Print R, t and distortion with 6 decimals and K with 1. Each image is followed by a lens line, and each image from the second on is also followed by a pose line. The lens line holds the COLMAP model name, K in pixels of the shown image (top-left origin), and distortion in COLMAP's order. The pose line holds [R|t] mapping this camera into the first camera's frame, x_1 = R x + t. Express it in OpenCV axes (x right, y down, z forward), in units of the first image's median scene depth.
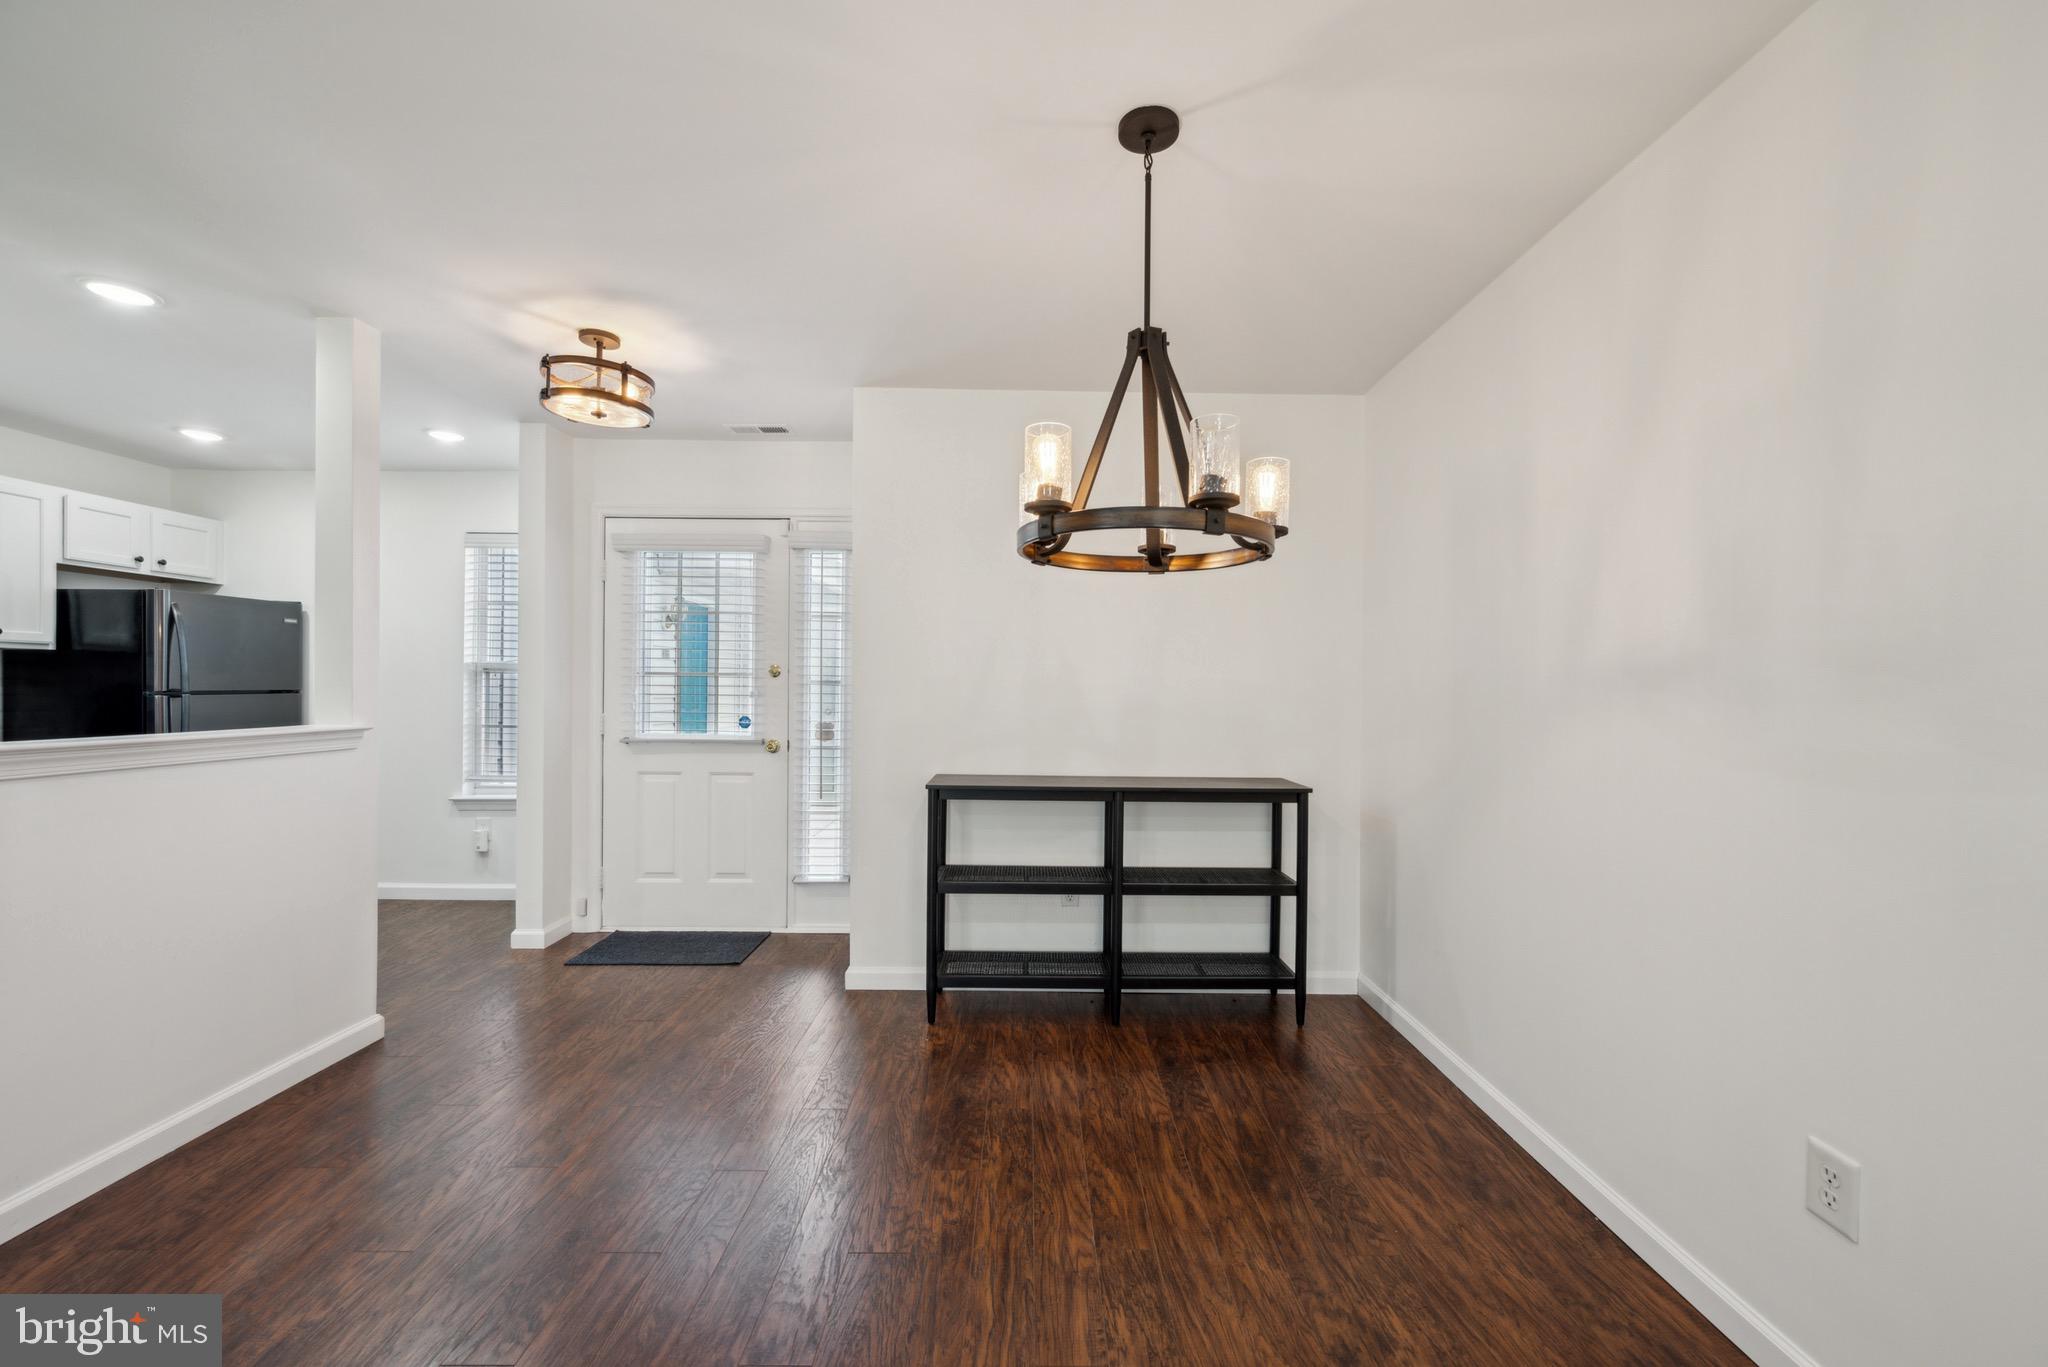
lens RADIAL K [[811.6, 0, 1033.8], [0, 811.6, 690.1], [0, 0, 1]] dist [-0.005552, -0.000076]
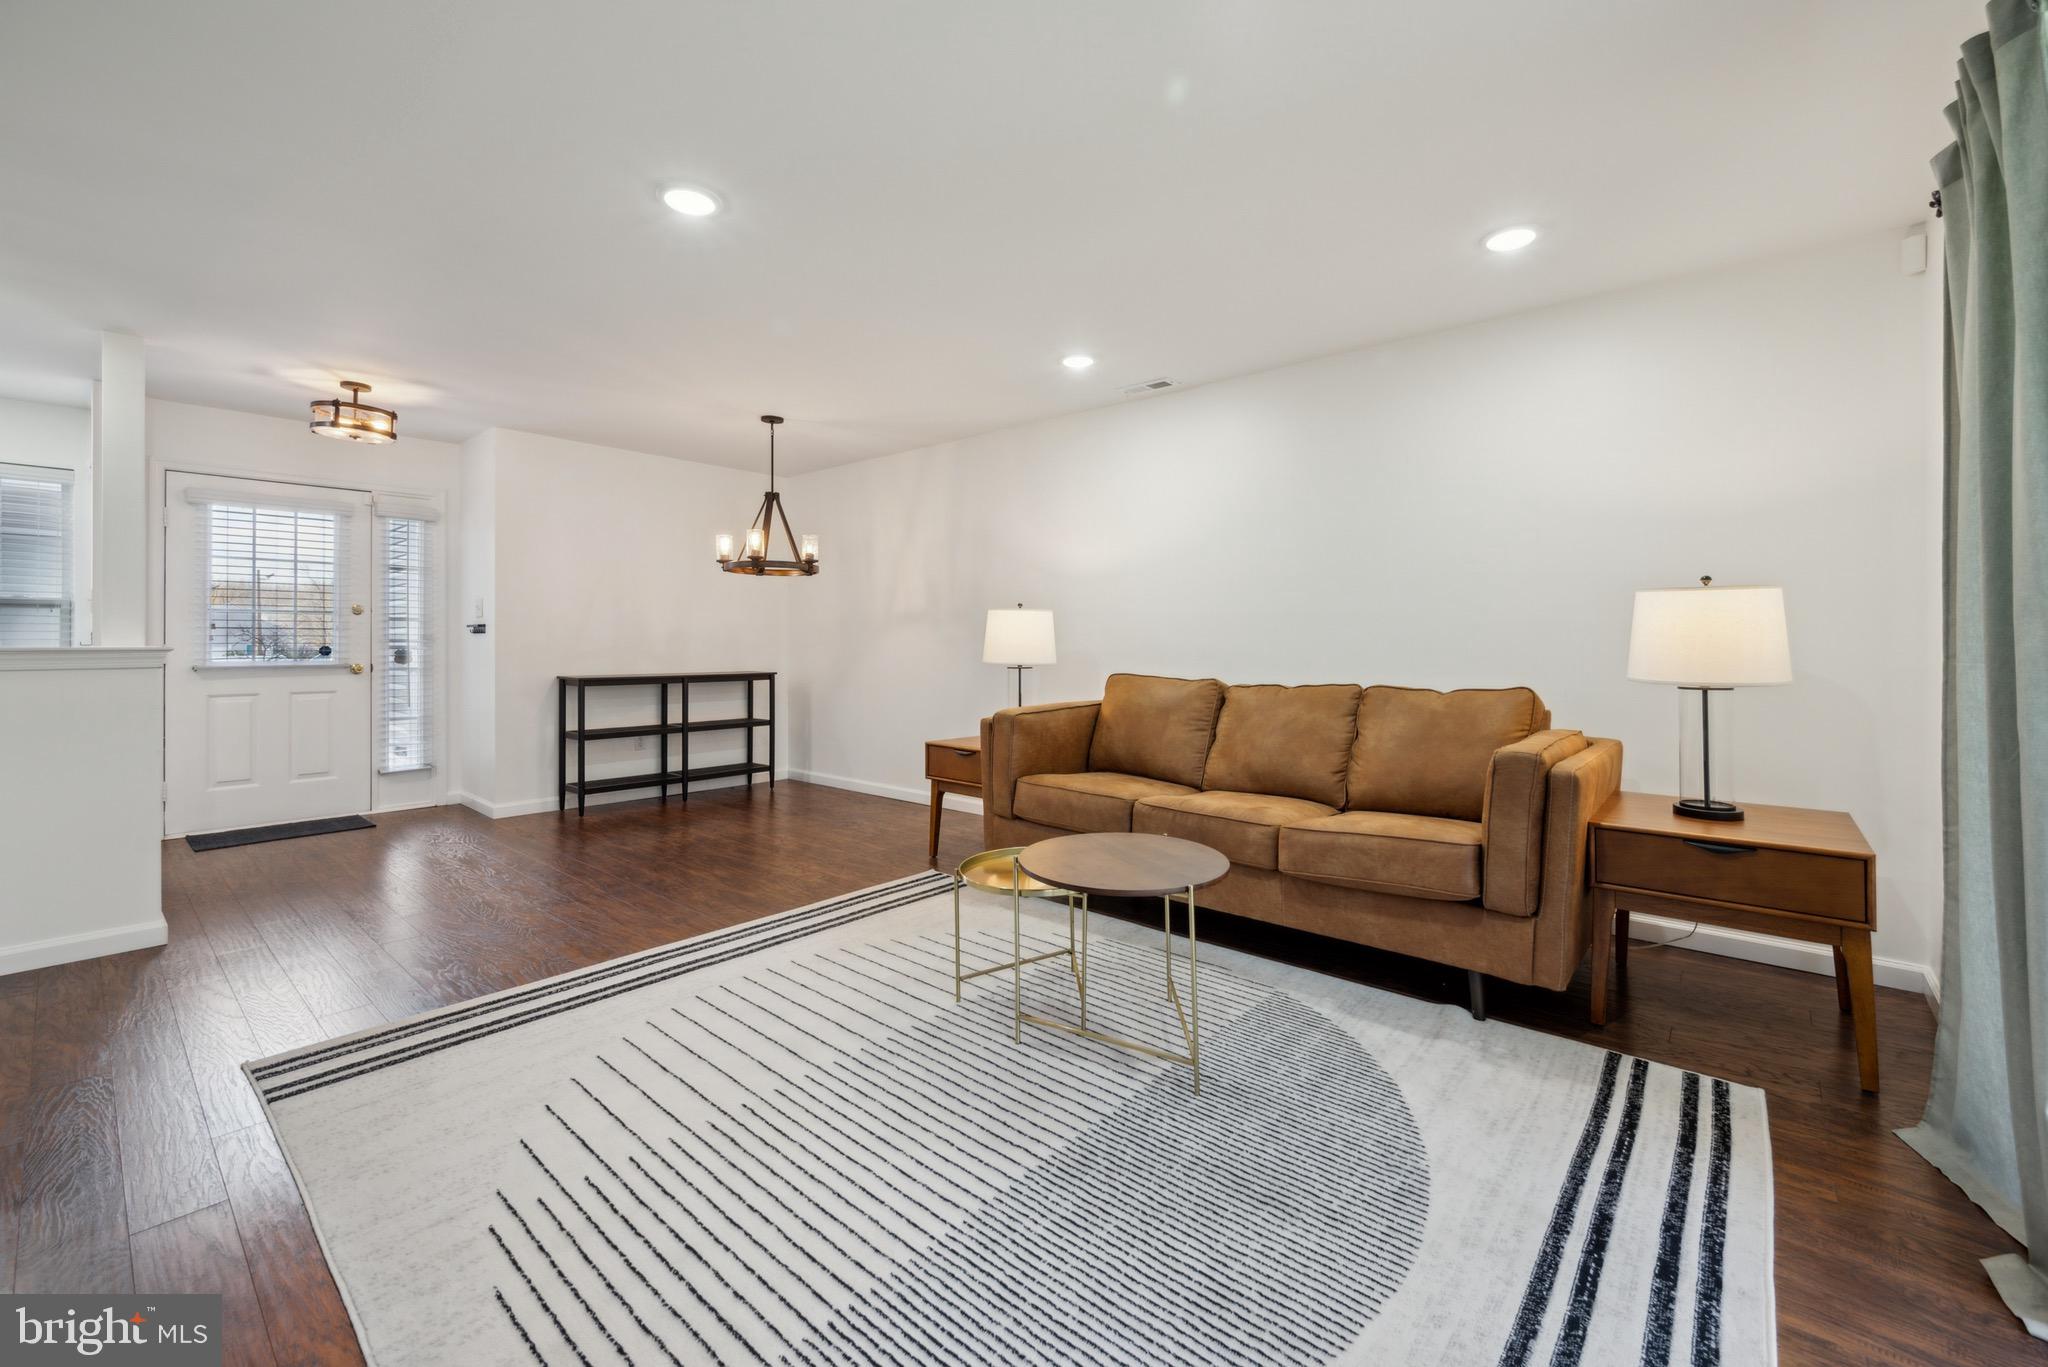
lens RADIAL K [[835.9, 0, 1032.7], [0, 835.9, 640.5], [0, 0, 1]] dist [0.000978, 0.000007]
pose [[0.659446, -0.007125, 0.751718, -0.750739], [0.006535, 0.999972, 0.003745, 0.032779], [-0.751724, 0.002443, 0.659474, -0.819652]]
